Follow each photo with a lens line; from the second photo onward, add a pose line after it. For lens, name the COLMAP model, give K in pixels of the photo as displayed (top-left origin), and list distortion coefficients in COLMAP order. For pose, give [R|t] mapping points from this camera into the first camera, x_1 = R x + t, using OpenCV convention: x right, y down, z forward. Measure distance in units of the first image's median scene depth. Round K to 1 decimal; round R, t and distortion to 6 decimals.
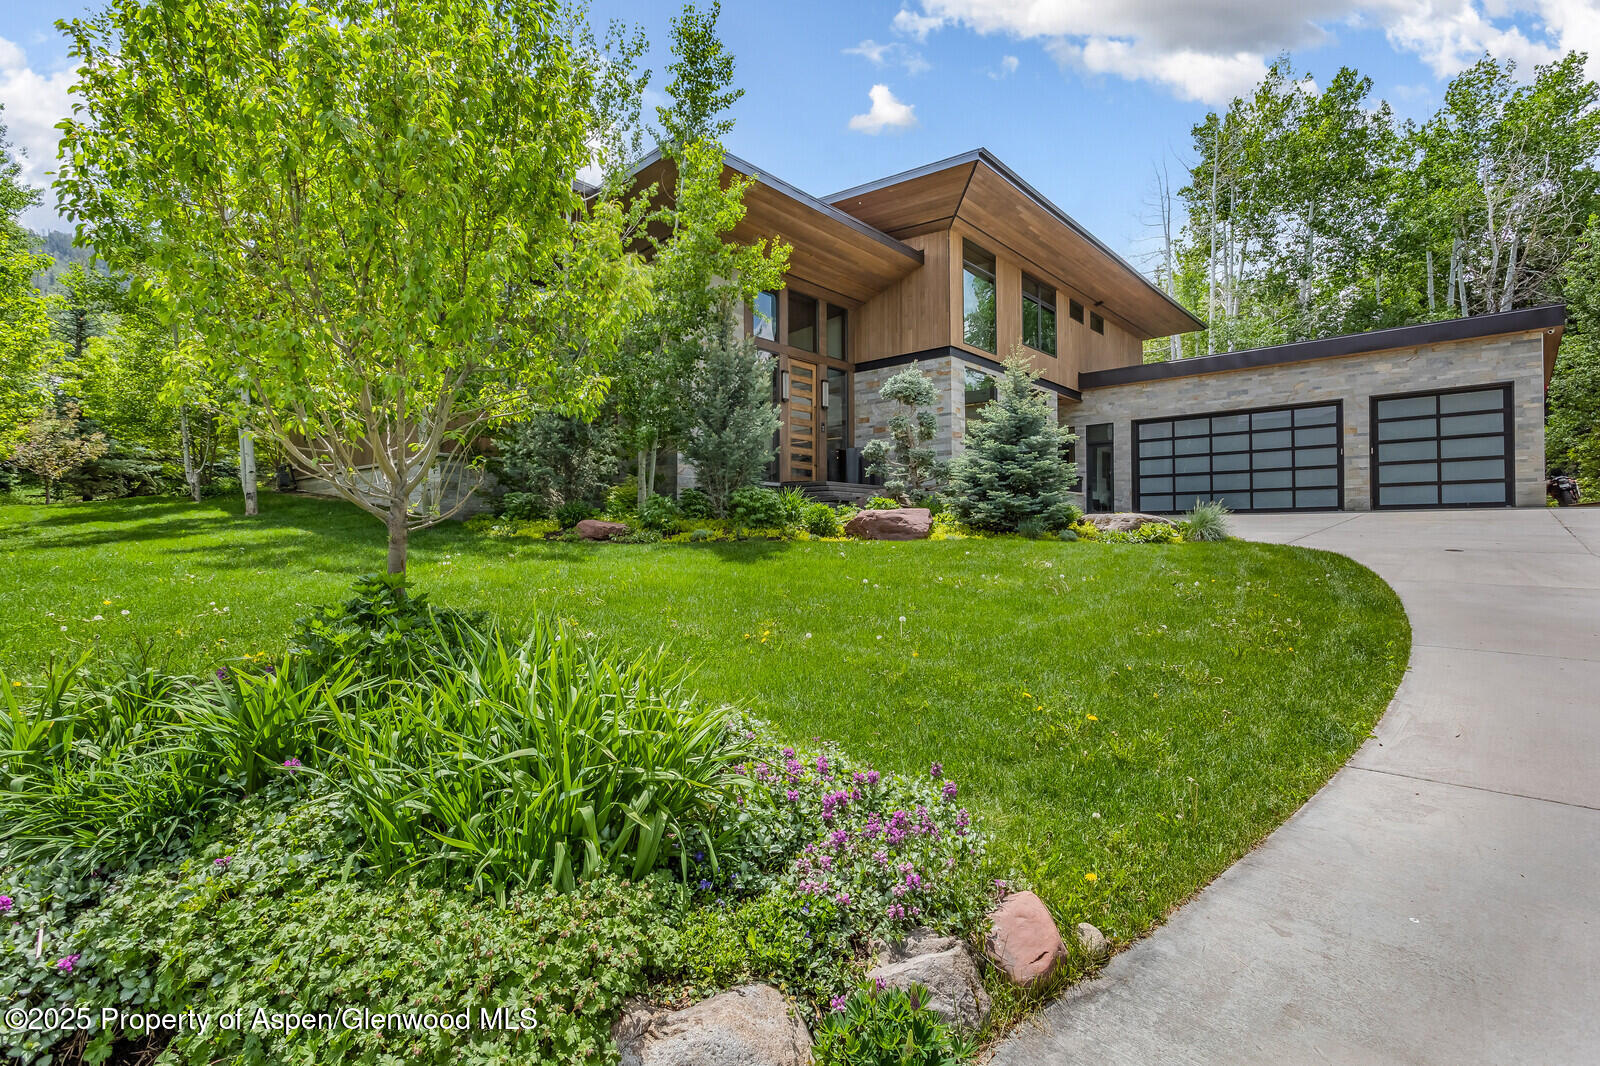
lens RADIAL K [[789.1, 0, 798.1], [0, 789.1, 529.7], [0, 0, 1]] dist [0.003900, -0.000375]
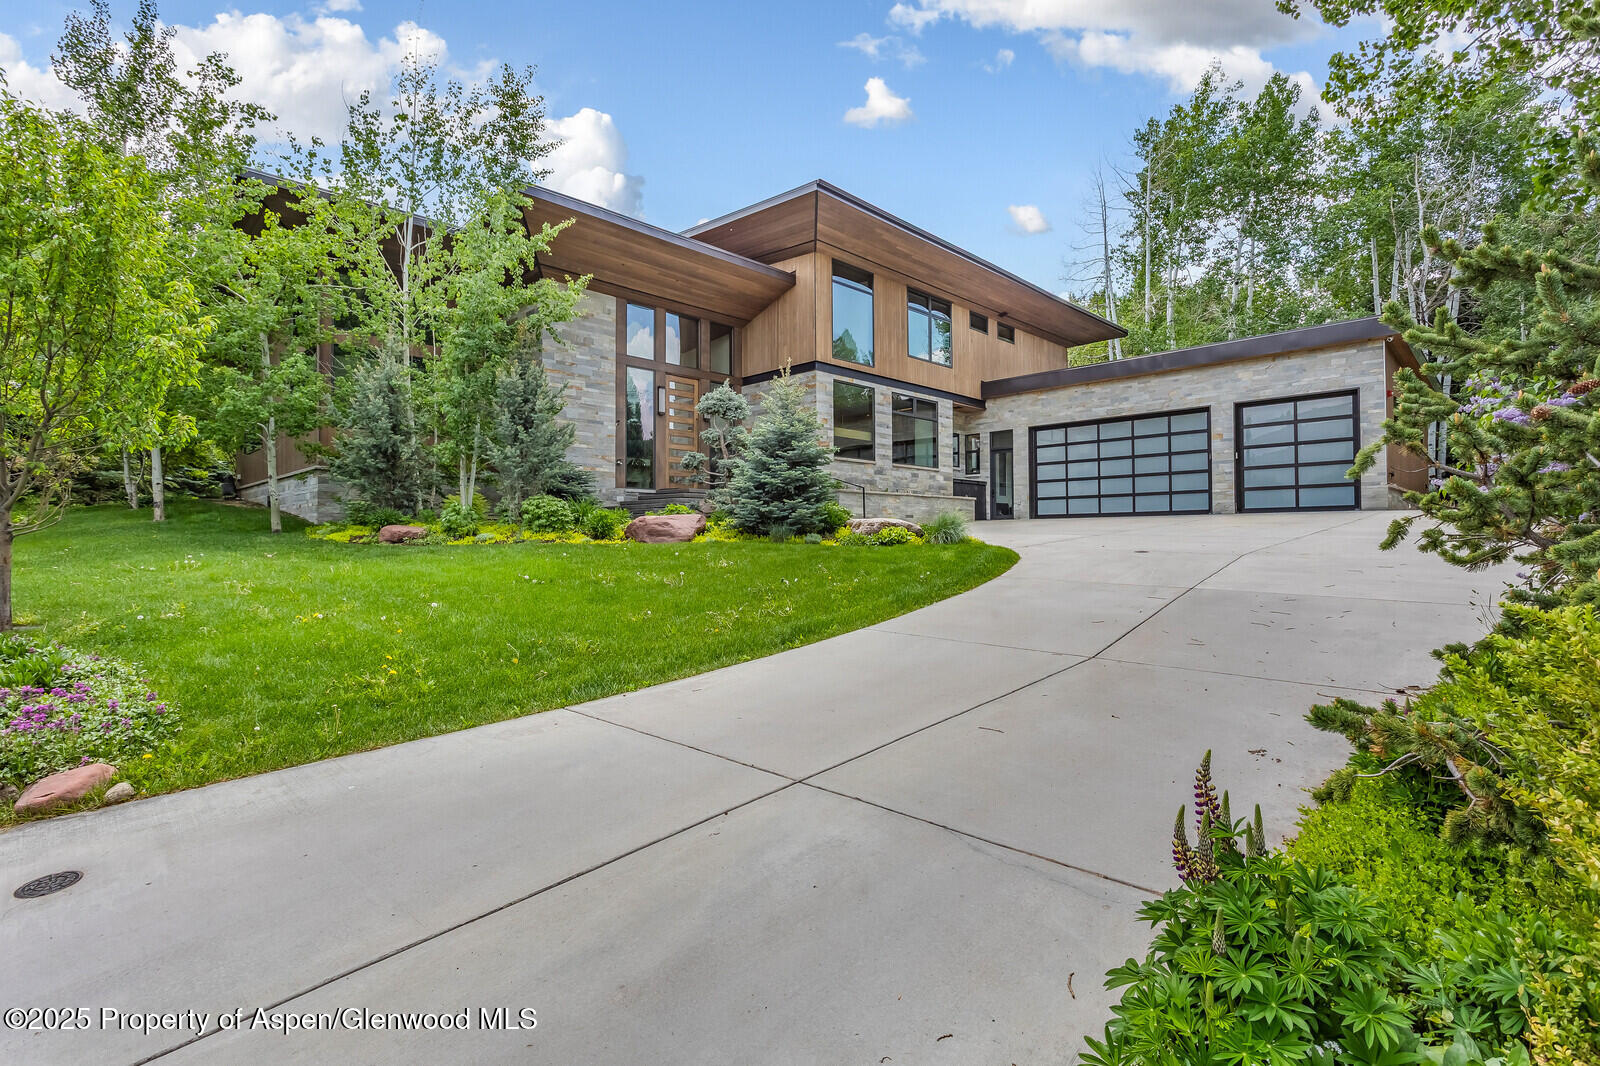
lens RADIAL K [[789.1, 0, 798.1], [0, 789.1, 529.7], [0, 0, 1]] dist [0.003900, -0.000375]
pose [[0.997888, -0.001680, -0.064941, 0.224818], [0.001434, 0.999992, -0.003837, -0.000449], [0.064946, 0.003735, 0.997882, -0.062344]]
